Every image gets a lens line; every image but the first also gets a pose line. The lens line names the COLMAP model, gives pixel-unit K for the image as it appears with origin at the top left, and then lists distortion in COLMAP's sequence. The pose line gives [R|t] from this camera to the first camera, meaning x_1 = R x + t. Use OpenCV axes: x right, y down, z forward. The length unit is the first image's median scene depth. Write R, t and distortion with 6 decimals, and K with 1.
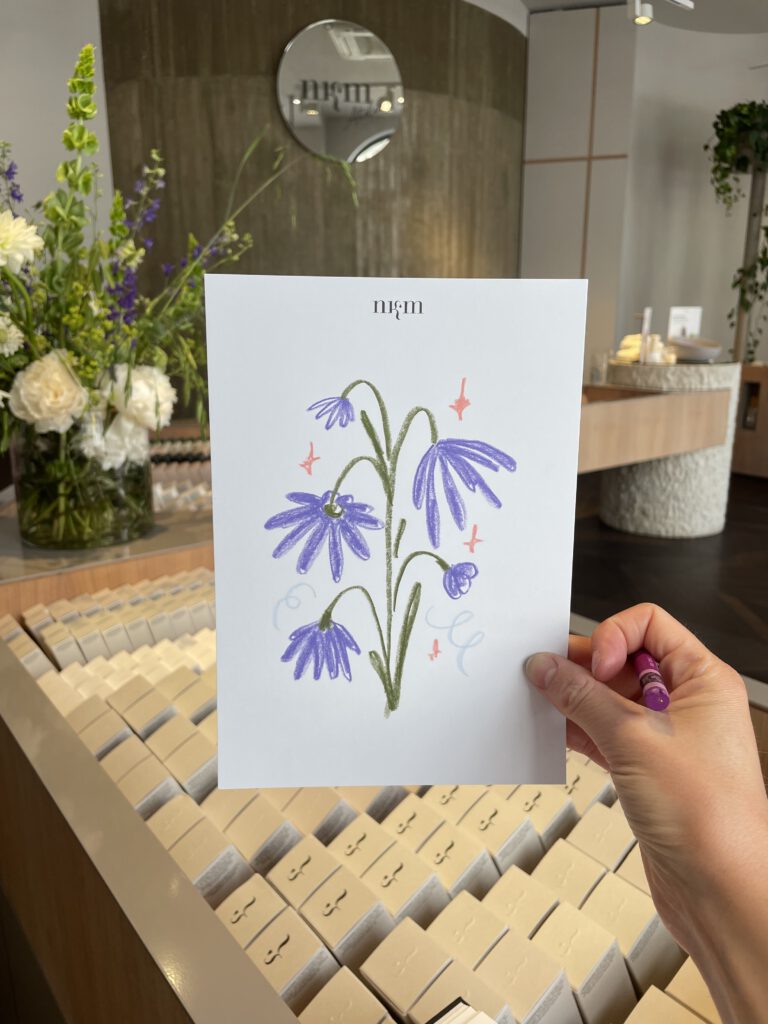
lens RADIAL K [[773.5, 0, 384.0], [0, 773.5, 512.0], [0, 0, 1]] dist [0.057217, -0.096352]
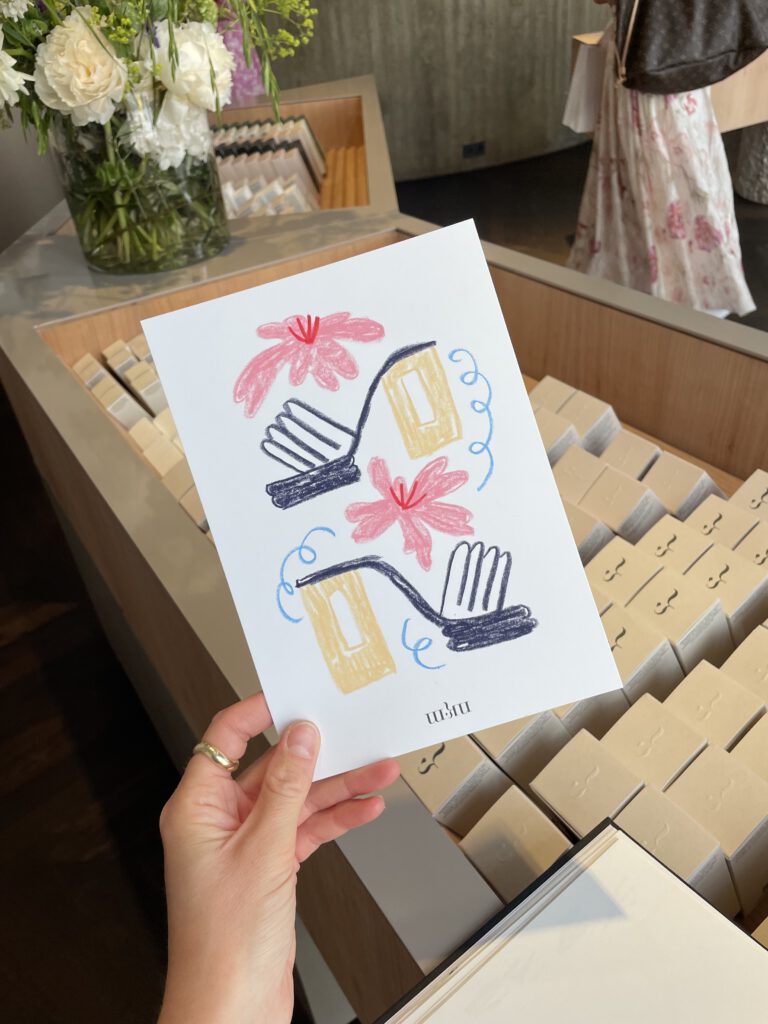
lens RADIAL K [[751.5, 0, 384.0], [0, 751.5, 512.0], [0, 0, 1]] dist [0.071102, -0.101476]
pose [[0.993282, -0.017672, -0.114361, -0.038724], [0.060063, 0.923452, 0.378985, -0.010805], [0.098909, -0.383308, 0.918309, 0.138865]]
